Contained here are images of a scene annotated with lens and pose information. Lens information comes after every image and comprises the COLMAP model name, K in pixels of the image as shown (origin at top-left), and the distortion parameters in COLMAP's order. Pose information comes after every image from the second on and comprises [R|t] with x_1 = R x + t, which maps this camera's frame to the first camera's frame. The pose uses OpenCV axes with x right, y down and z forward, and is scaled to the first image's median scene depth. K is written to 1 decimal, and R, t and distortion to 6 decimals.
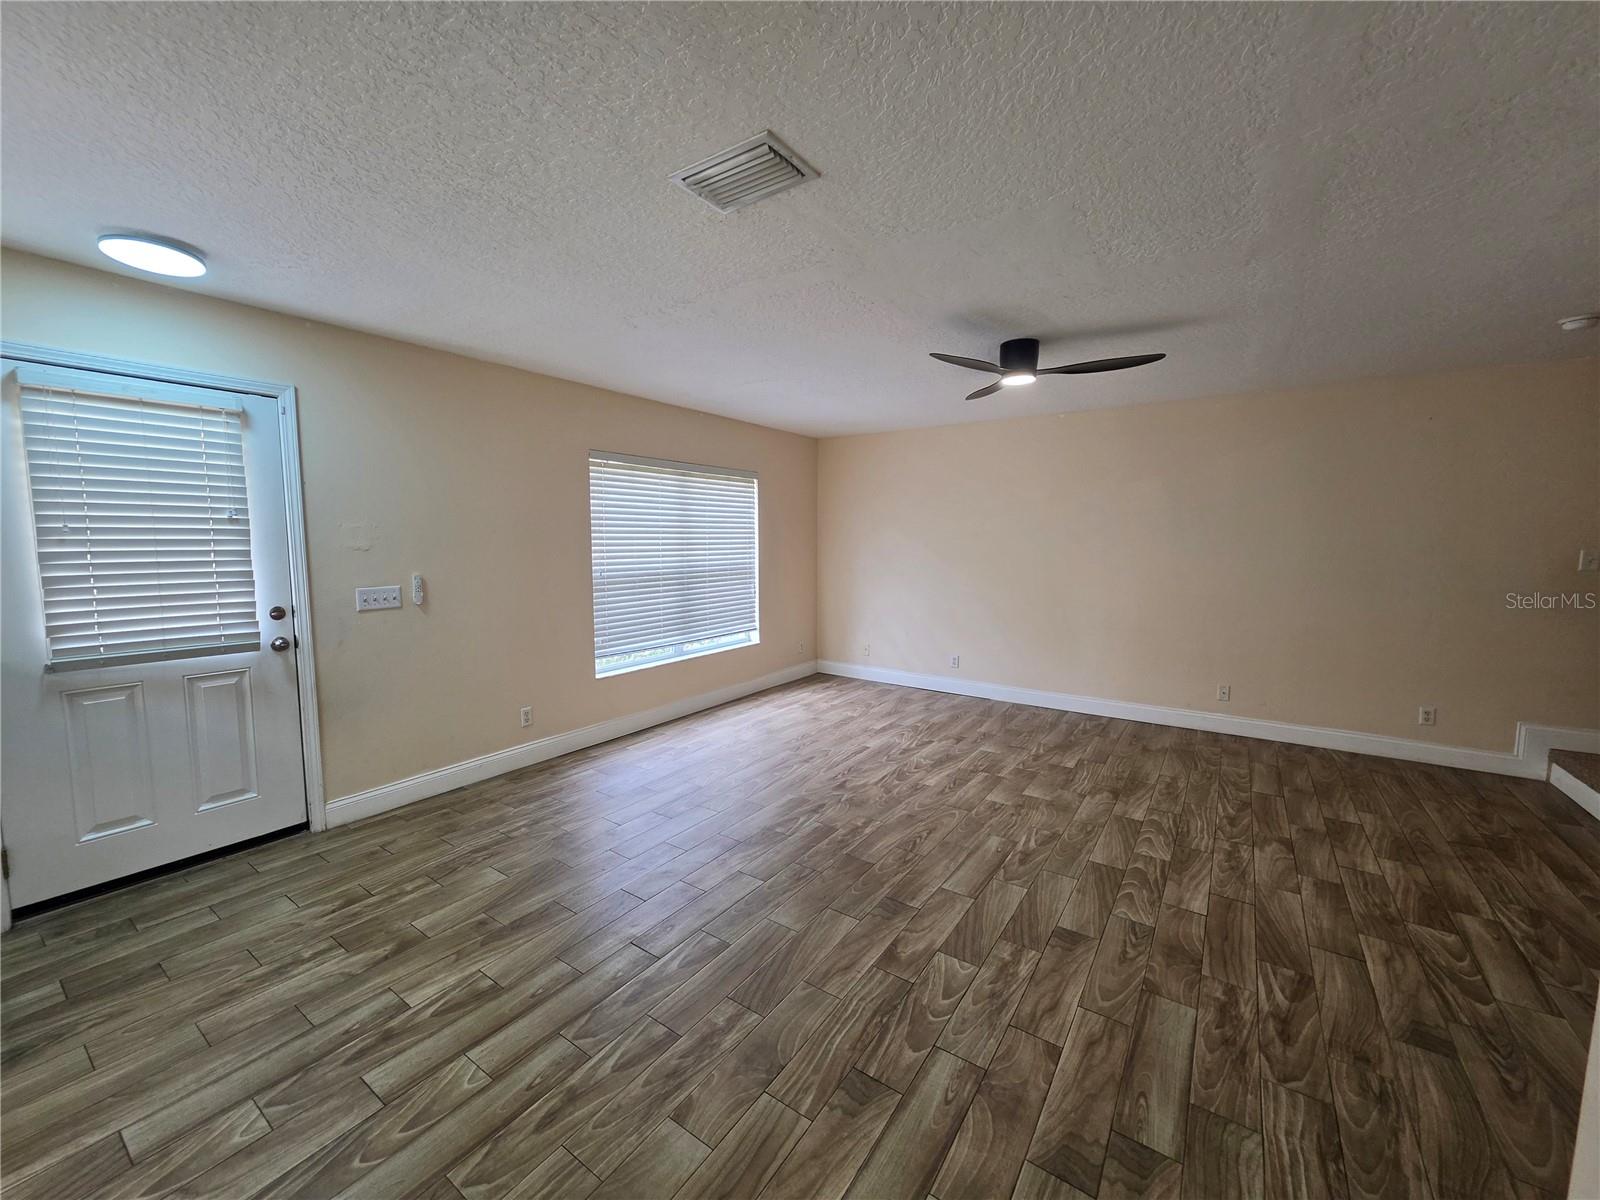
lens RADIAL K [[640.6, 0, 783.9], [0, 640.6, 599.1], [0, 0, 1]] dist [0.001459, 0.000405]
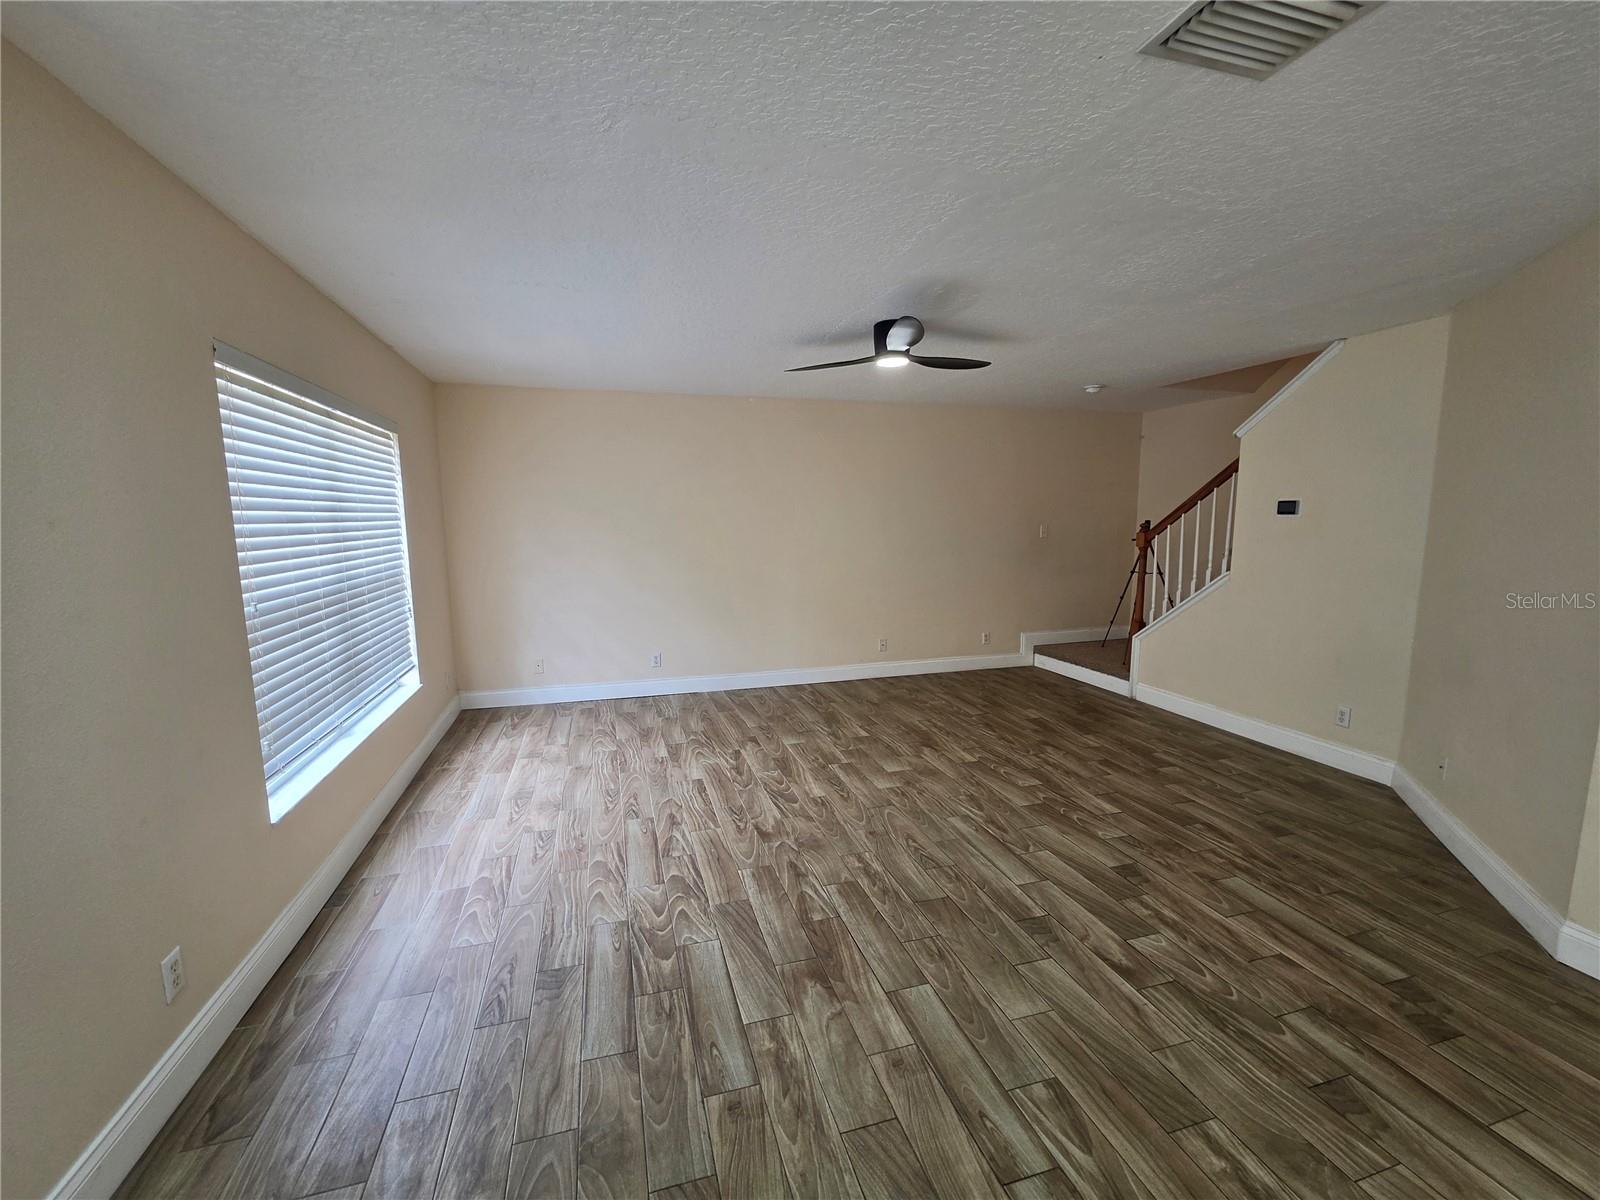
lens RADIAL K [[640.6, 0, 785.9], [0, 640.6, 599.6], [0, 0, 1]] dist [0.001459, 0.000405]
pose [[0.625731, -0.107349, 0.772617, -0.473679], [0.083147, 0.994021, 0.070773, -0.055115], [-0.775595, 0.019956, 0.630916, 0.452305]]
